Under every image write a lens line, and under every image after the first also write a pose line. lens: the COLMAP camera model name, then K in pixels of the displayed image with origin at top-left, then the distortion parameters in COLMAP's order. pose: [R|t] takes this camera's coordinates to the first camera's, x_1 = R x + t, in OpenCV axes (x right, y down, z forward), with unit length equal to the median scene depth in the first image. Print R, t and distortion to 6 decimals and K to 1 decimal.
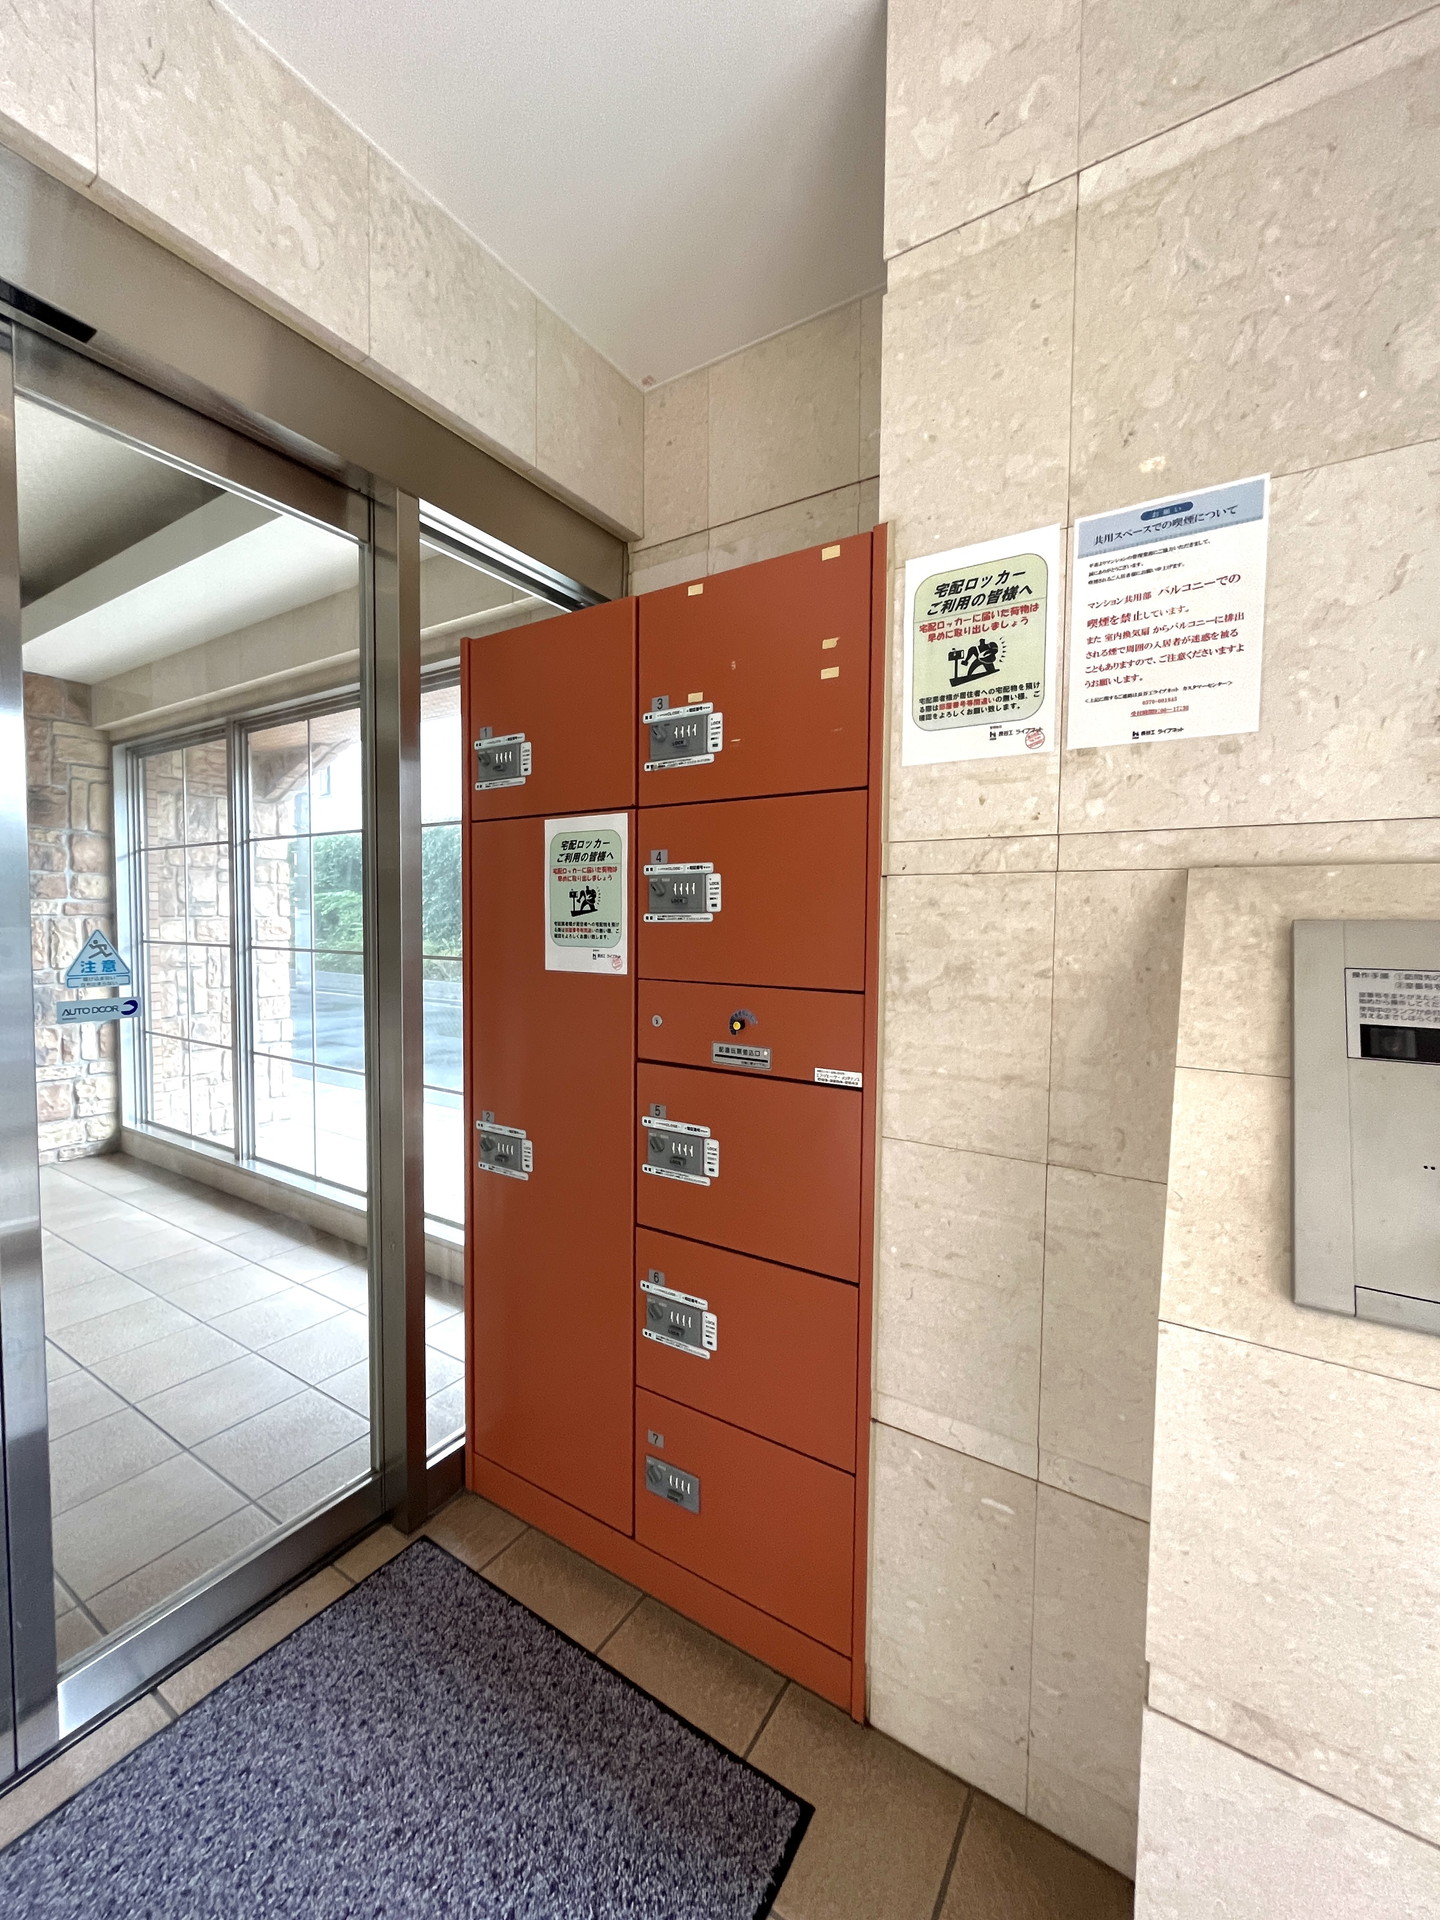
lens RADIAL K [[780.4, 0, 722.2], [0, 780.4, 957.5], [0, 0, 1]] dist [-0.002641, -0.000133]
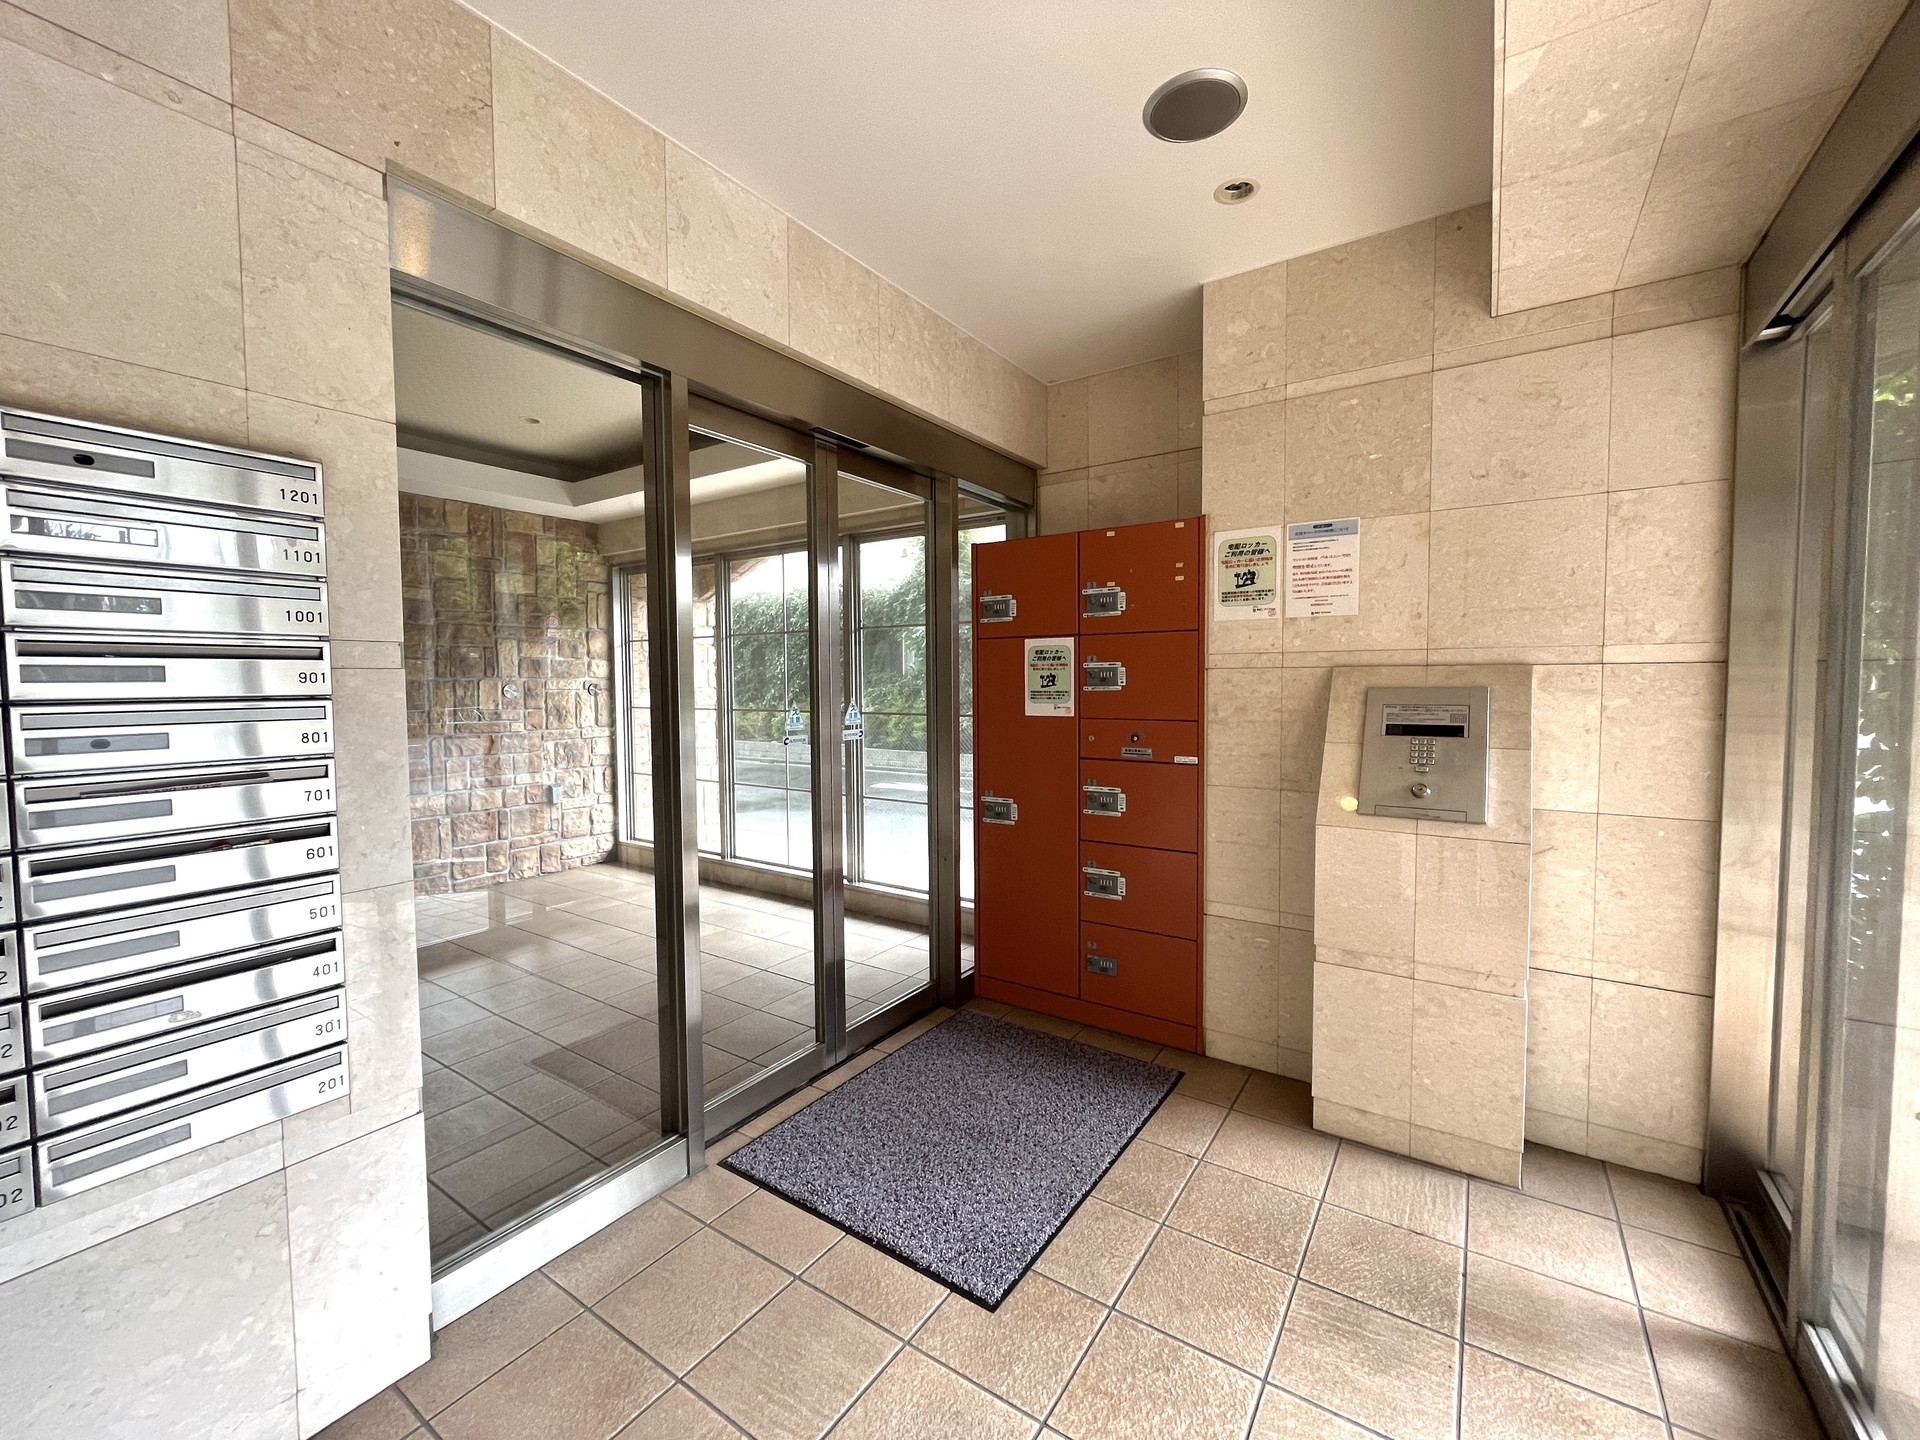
lens RADIAL K [[780.4, 0, 955.7], [0, 780.4, 715.4], [0, 0, 1]] dist [-0.002641, -0.000133]
pose [[0.999409, -0.016213, -0.030317, -0.474891], [0.016120, 0.999865, -0.003324, 0.026983], [0.030366, 0.002833, 0.999535, -1.343710]]
